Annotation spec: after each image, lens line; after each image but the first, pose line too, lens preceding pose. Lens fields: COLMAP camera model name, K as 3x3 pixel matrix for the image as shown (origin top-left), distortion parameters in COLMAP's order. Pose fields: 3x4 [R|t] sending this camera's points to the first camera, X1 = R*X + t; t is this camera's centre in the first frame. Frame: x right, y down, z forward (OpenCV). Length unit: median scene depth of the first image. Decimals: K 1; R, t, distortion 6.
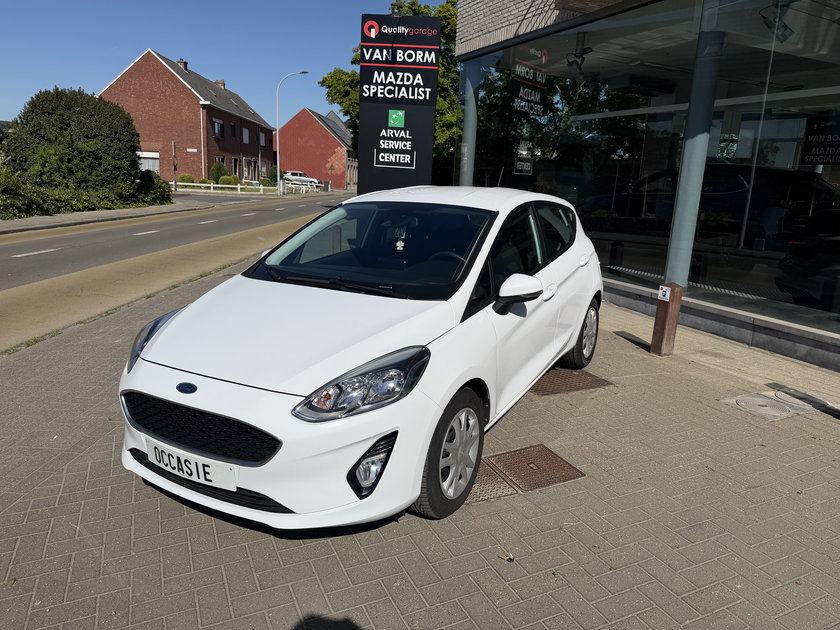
lens RADIAL K [[585.7, 0, 424.5], [0, 585.7, 315.6], [0, 0, 1]] dist [0.106678, -0.143606]
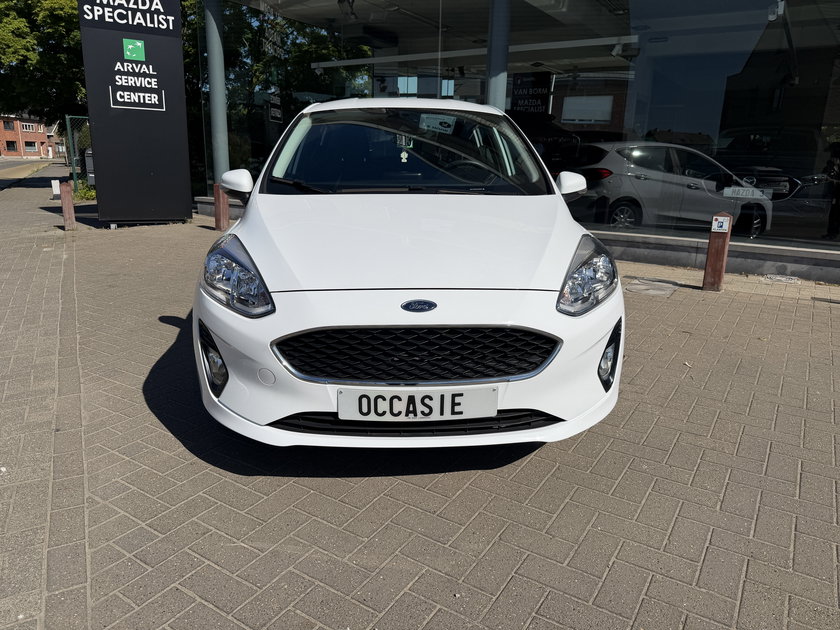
lens RADIAL K [[600.0, 0, 422.3], [0, 600.0, 315.3], [0, 0, 1]] dist [-0.005818, -0.002200]
pose [[0.845282, -0.156923, 0.510758, -0.193730], [0.132828, 0.987607, 0.083604, 0.016706], [-0.517547, -0.002826, 0.855650, 0.077555]]
